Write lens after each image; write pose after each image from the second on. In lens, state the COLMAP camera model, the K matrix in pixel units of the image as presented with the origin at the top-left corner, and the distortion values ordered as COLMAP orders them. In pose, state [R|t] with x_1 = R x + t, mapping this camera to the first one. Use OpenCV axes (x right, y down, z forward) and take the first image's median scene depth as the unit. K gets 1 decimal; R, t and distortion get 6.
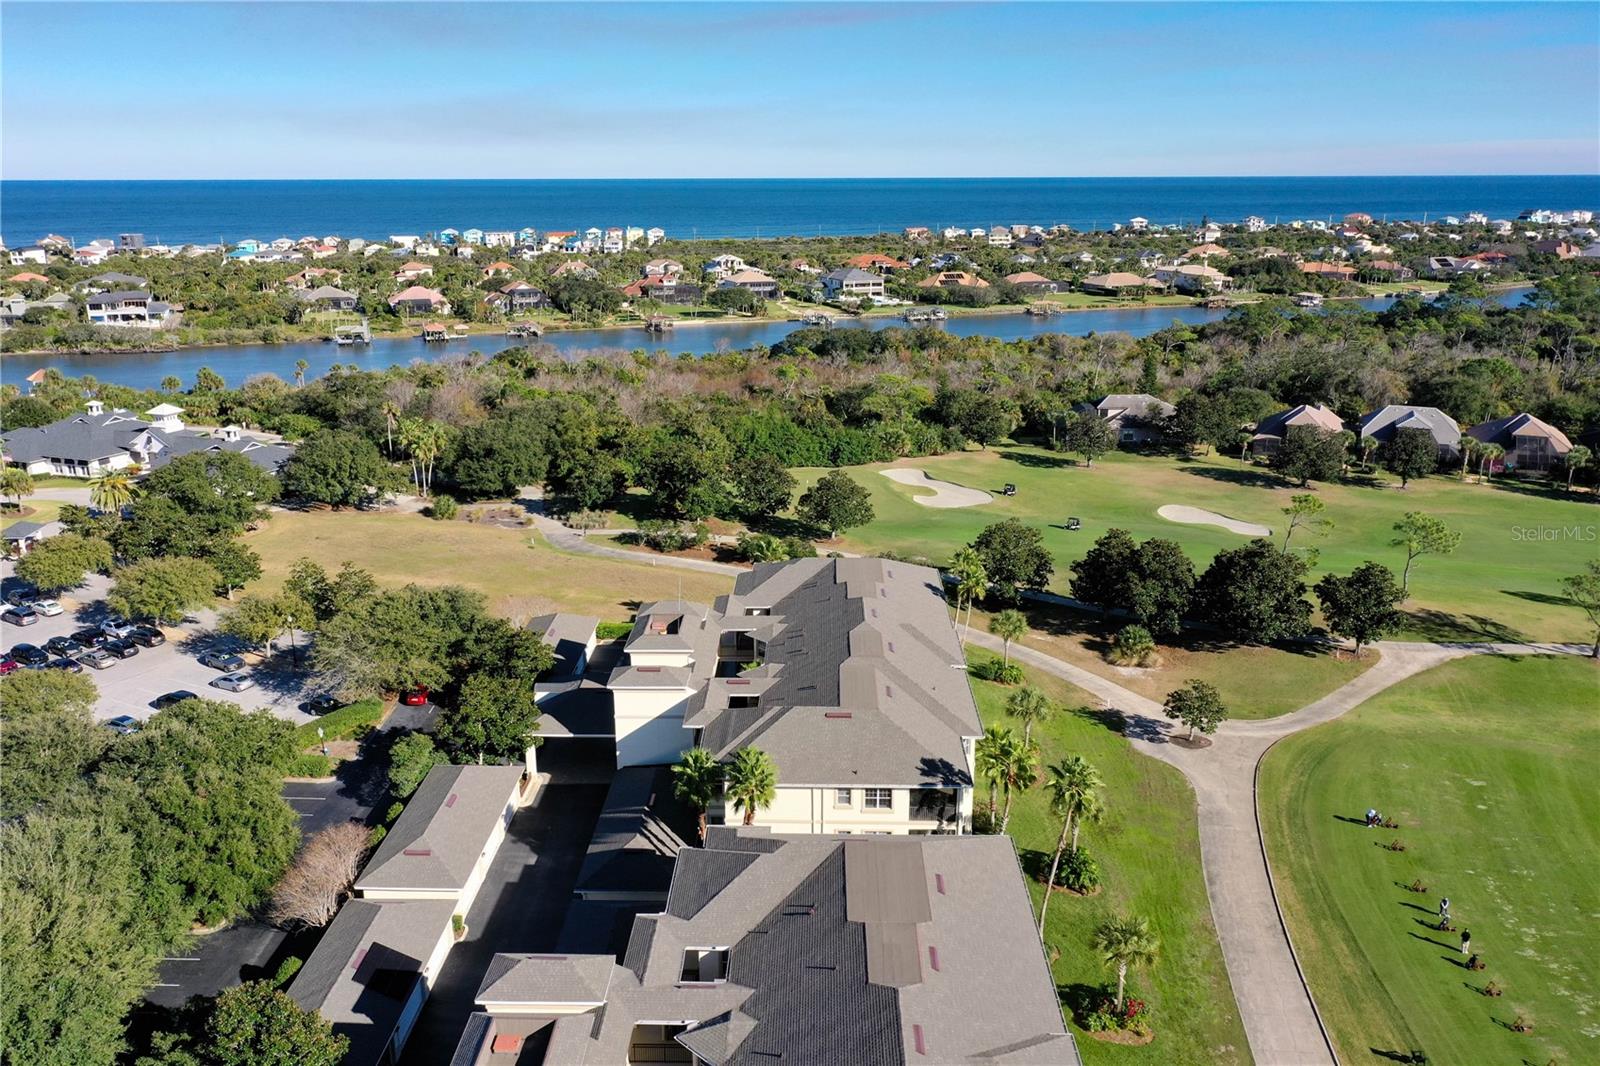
lens RADIAL K [[1255.8, 0, 789.8], [0, 1255.8, 537.7], [0, 0, 1]] dist [0.008218, -0.000694]
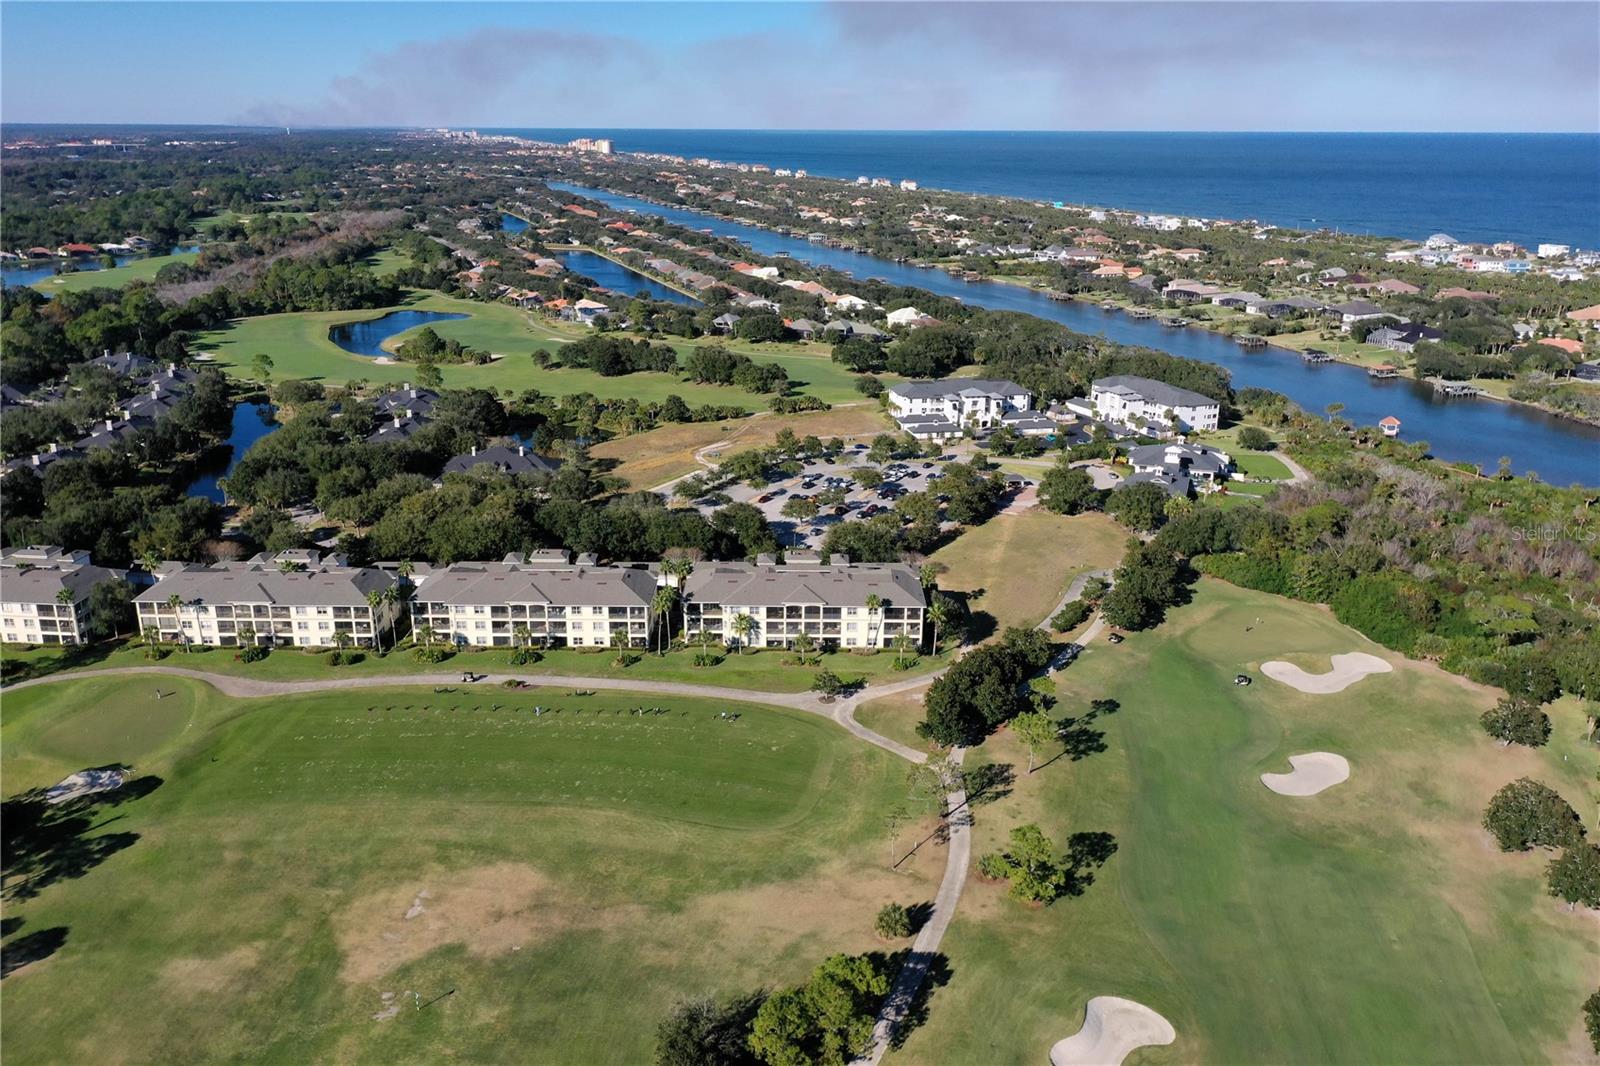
lens RADIAL K [[1255.8, 0, 789.8], [0, 1255.8, 537.7], [0, 0, 1]] dist [0.008218, -0.000694]
pose [[0.017777, 0.312408, -0.949782, 1.062861], [-0.279897, 0.913506, 0.295237, -0.323251], [0.959865, 0.260593, 0.103682, 0.327759]]
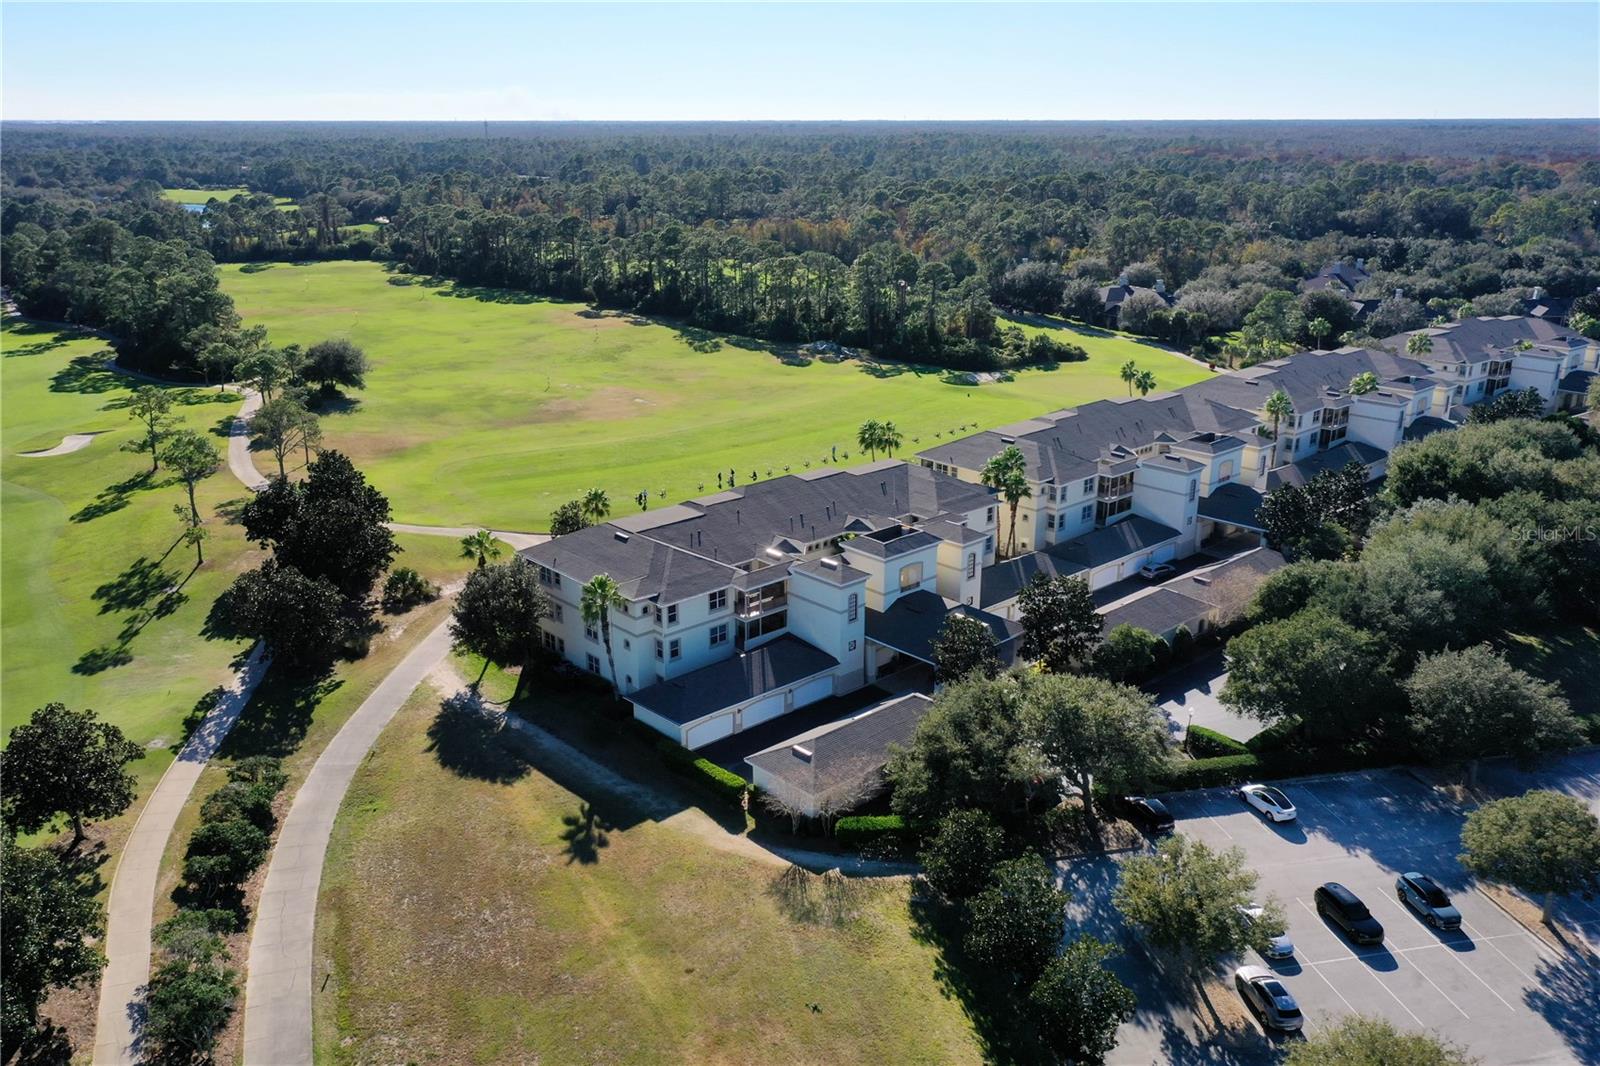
lens RADIAL K [[1320.1, 0, 800.0], [0, 1320.1, 533.0], [0, 0, 1]] dist [-0.005880, -0.008078]
pose [[-0.685297, -0.214446, 0.695975, -0.377180], [0.205037, 0.860192, 0.466936, -0.215634], [-0.698805, 0.462690, -0.545518, 0.770690]]
